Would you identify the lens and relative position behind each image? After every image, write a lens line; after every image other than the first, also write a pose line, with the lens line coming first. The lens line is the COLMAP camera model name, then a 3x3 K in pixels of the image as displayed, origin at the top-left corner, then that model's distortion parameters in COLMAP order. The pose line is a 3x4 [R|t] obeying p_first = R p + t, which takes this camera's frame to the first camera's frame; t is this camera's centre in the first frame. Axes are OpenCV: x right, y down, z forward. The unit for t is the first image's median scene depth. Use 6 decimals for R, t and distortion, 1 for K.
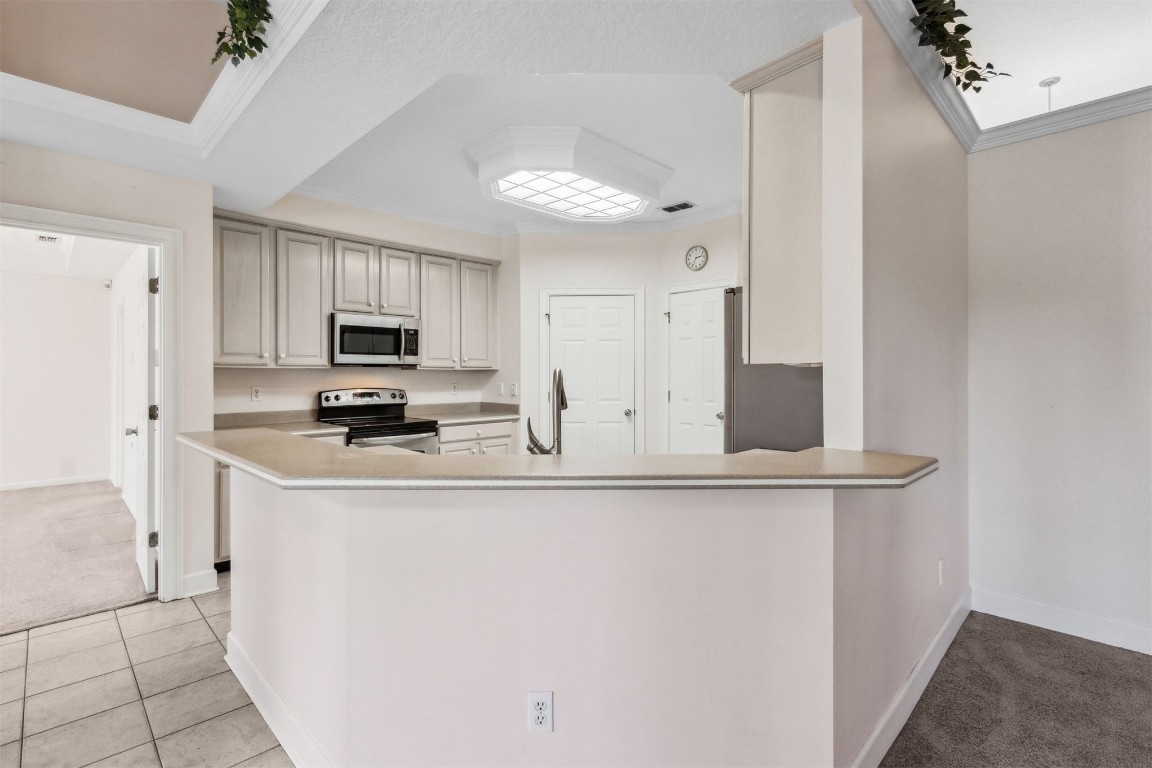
lens RADIAL K [[541.4, 0, 576.0], [0, 541.4, 384.0], [0, 0, 1]] dist [-0.002836, -0.000541]
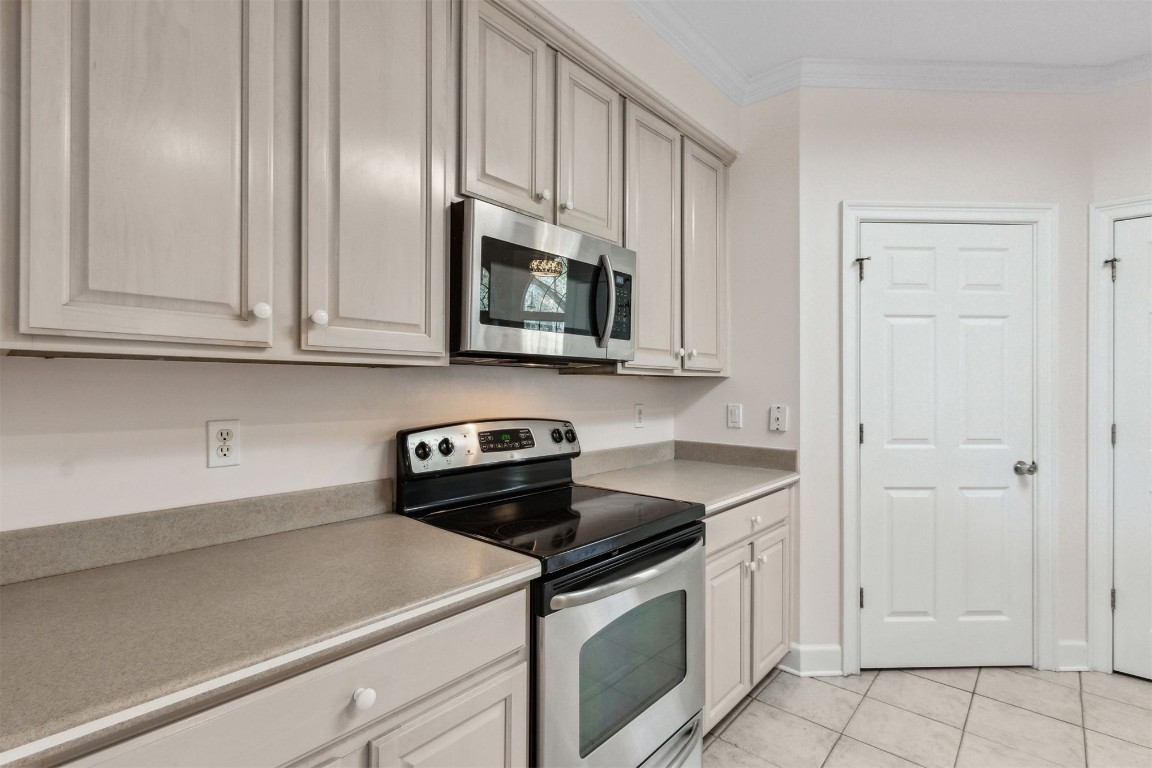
lens RADIAL K [[532.2, 0, 563.3], [0, 532.2, 391.2], [0, 0, 1]] dist [-0.000892, 0.000003]
pose [[0.998867, 0.005032, 0.047318, -0.370613], [-0.004555, 0.999938, -0.010179, -0.009329], [-0.047366, 0.009952, 0.998828, 0.618204]]
